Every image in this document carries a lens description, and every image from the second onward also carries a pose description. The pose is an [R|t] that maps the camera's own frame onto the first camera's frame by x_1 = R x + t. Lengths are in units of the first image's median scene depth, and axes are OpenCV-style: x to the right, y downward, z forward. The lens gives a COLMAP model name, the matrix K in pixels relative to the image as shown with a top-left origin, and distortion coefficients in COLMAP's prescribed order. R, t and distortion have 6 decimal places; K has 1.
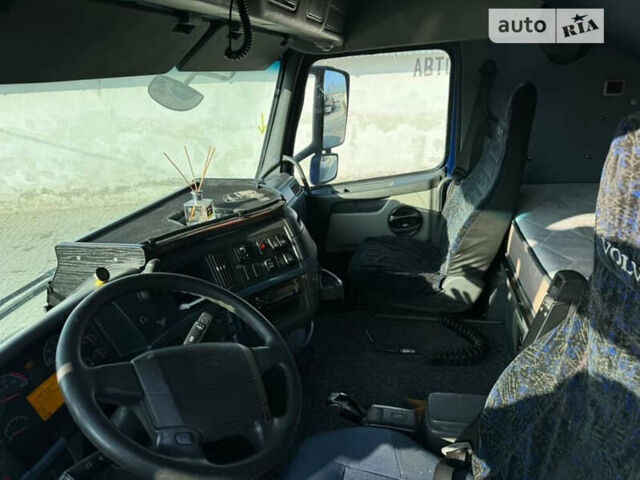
lens RADIAL K [[435.6, 0, 322.3], [0, 435.6, 235.6], [0, 0, 1]] dist [0.038383, -0.062195]
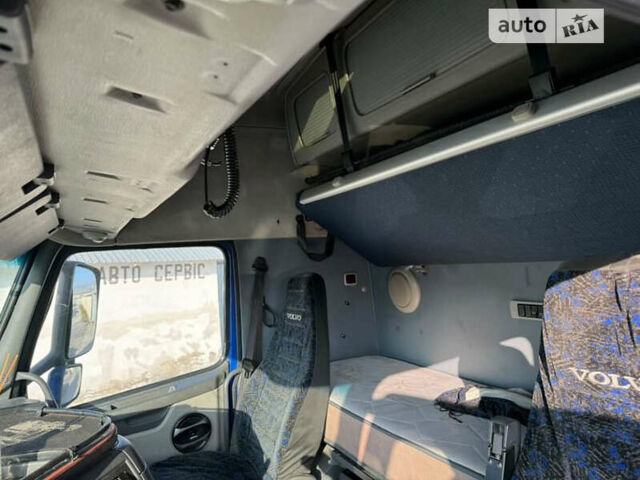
lens RADIAL K [[435.6, 0, 322.3], [0, 435.6, 235.6], [0, 0, 1]] dist [0.038383, -0.062195]
pose [[0.777669, 0.056634, 0.626118, -0.164513], [0.227393, 0.903164, -0.364127, -0.010291], [-0.586108, 0.425545, 0.689484, 0.105715]]
